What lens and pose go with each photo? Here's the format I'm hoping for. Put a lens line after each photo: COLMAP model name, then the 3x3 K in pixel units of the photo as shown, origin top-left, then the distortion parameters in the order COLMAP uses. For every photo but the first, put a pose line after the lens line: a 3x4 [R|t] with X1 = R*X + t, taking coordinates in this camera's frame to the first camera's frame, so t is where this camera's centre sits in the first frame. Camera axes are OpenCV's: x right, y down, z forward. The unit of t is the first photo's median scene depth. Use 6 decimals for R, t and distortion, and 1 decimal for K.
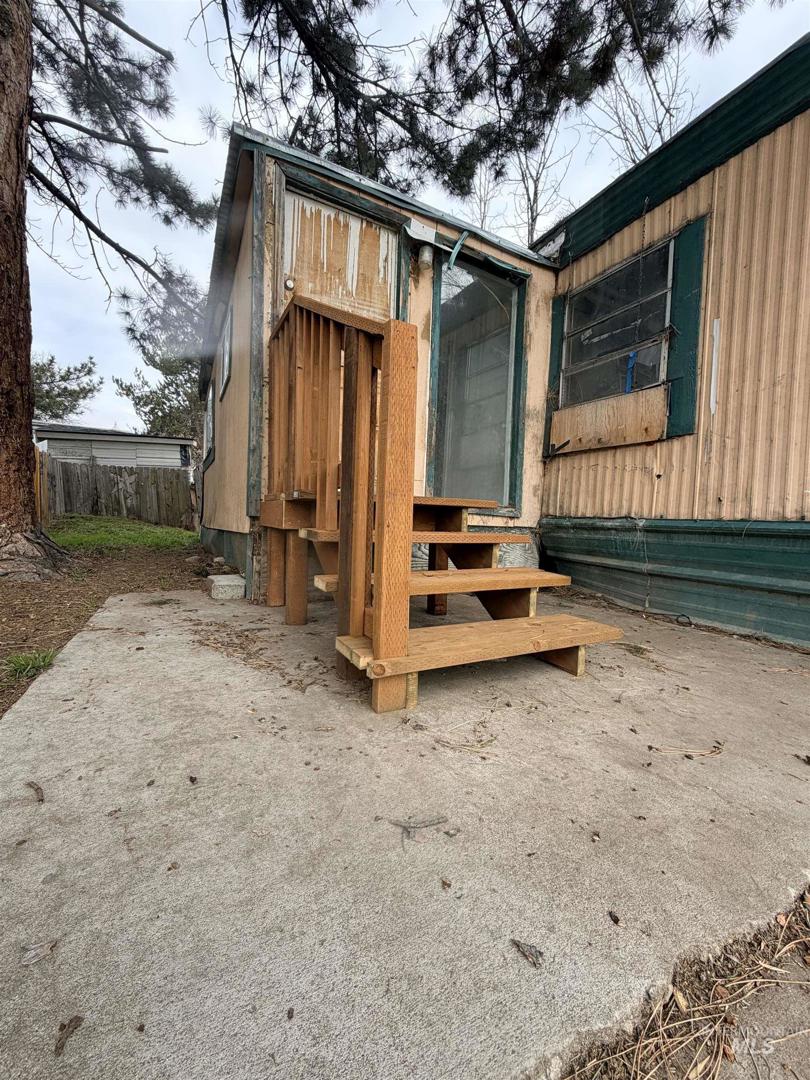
lens RADIAL K [[429.0, 0, 403.2], [0, 429.0, 536.7], [0, 0, 1]] dist [-0.000473, 0.000019]
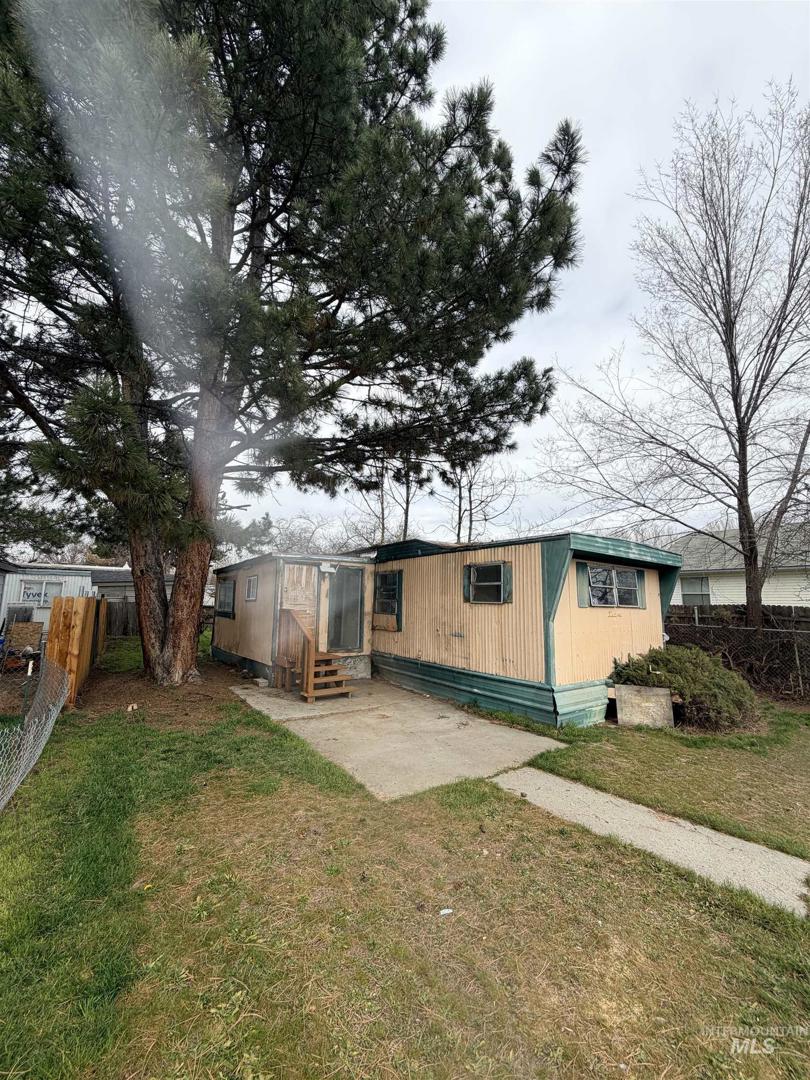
lens RADIAL K [[428.9, 0, 402.5], [0, 428.9, 535.7], [0, 0, 1]] dist [-0.000379, 0.000263]
pose [[0.991594, -0.002666, 0.129361, 0.213448], [0.026492, 0.982790, -0.182817, -0.343095], [-0.126647, 0.184707, 0.974599, -2.418258]]
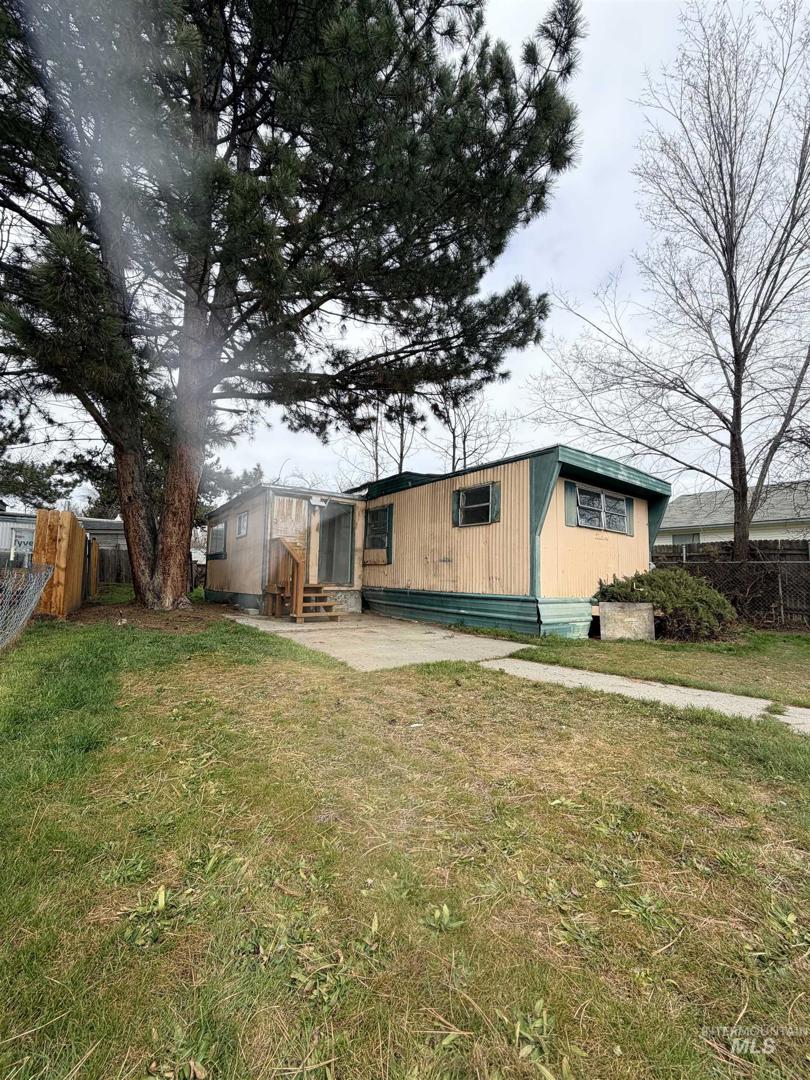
lens RADIAL K [[428.9, 0, 402.5], [0, 428.9, 535.7], [0, 0, 1]] dist [-0.000379, 0.000263]
pose [[0.990587, -0.002800, 0.136855, 0.262182], [0.020034, 0.991990, -0.124721, -0.023945], [-0.135409, 0.126289, 0.982708, -2.365889]]
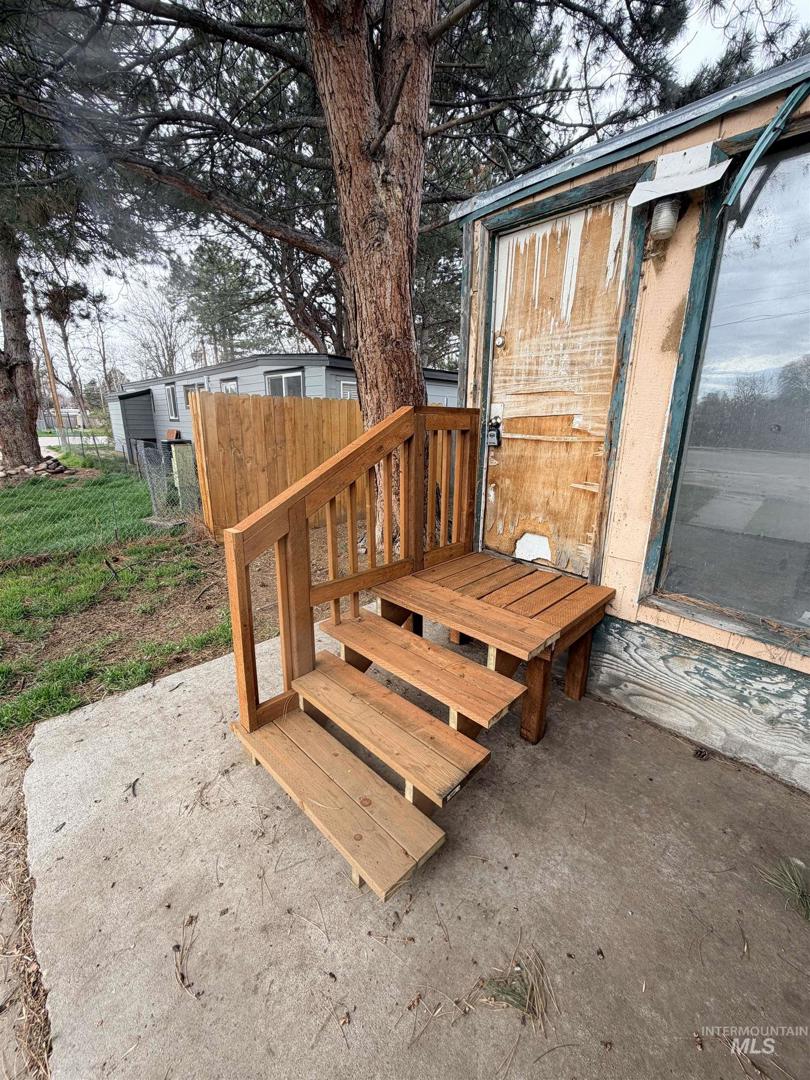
lens RADIAL K [[428.9, 0, 402.5], [0, 428.9, 535.7], [0, 0, 1]] dist [-0.000379, 0.000263]
pose [[0.287153, 0.219600, -0.932373, 0.638924], [-0.041673, 0.975309, 0.216878, -0.342627], [0.956978, -0.023422, 0.289214, 0.474691]]
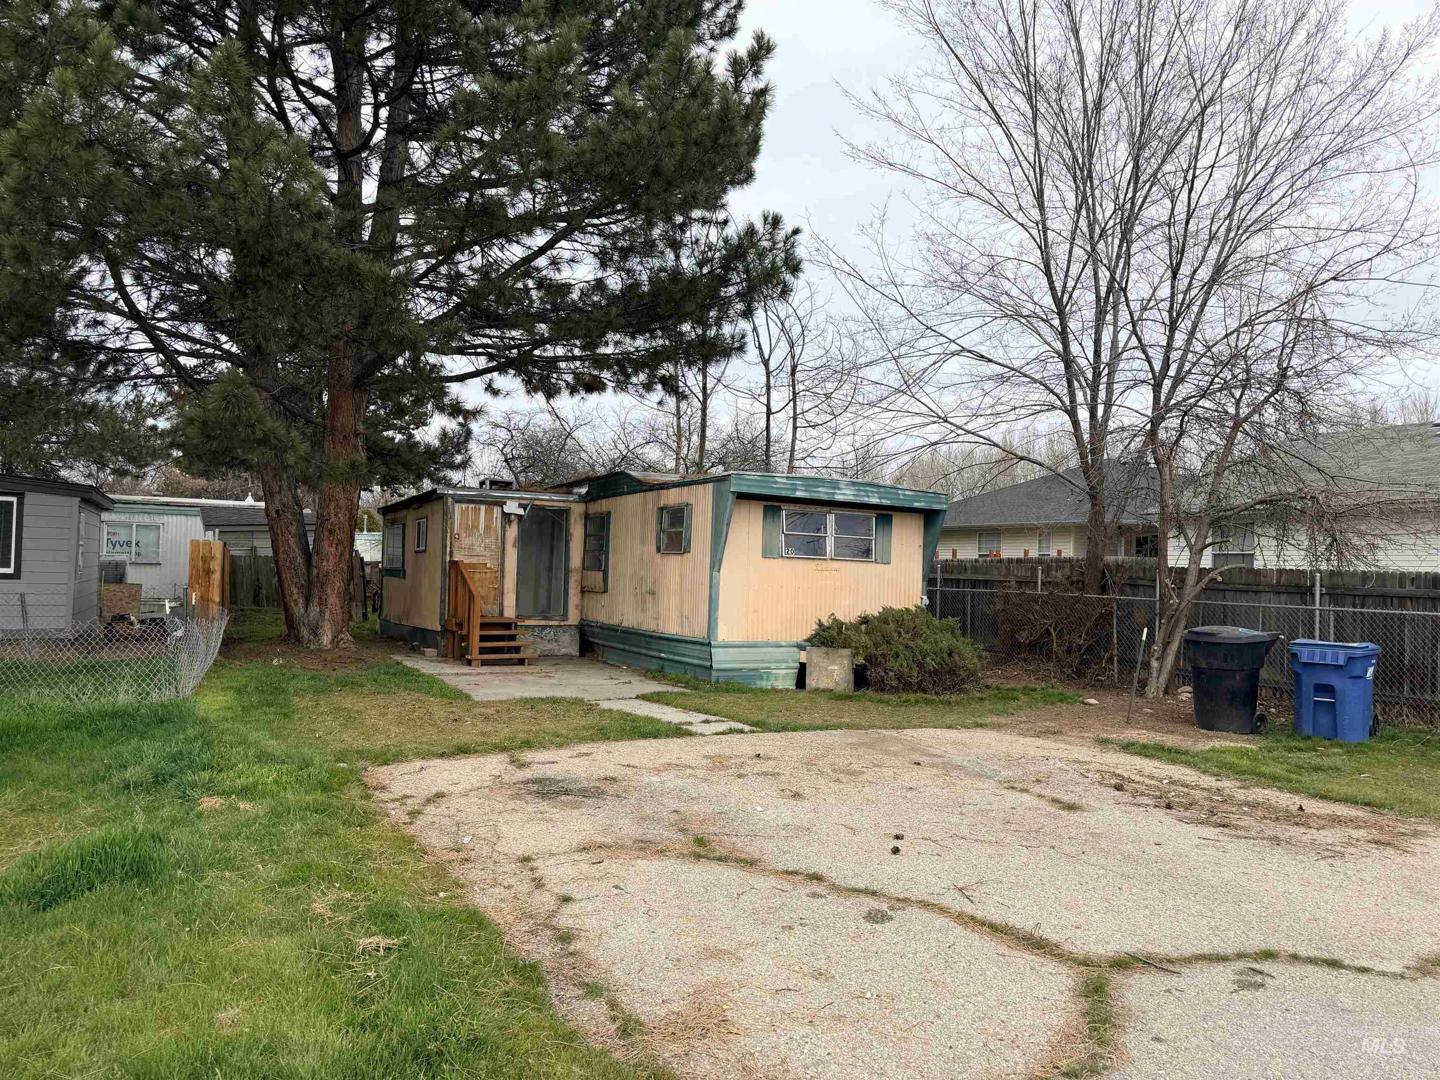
lens RADIAL K [[1000.6, 0, 719.8], [0, 1000.6, 544.5], [0, 0, 1]] dist [0.148094, -0.264038]
pose [[0.999957, -0.009319, -0.000357, 1.294160], [0.009276, 0.997866, -0.064638, -0.114729], [0.000959, 0.064632, 0.997909, -4.951650]]
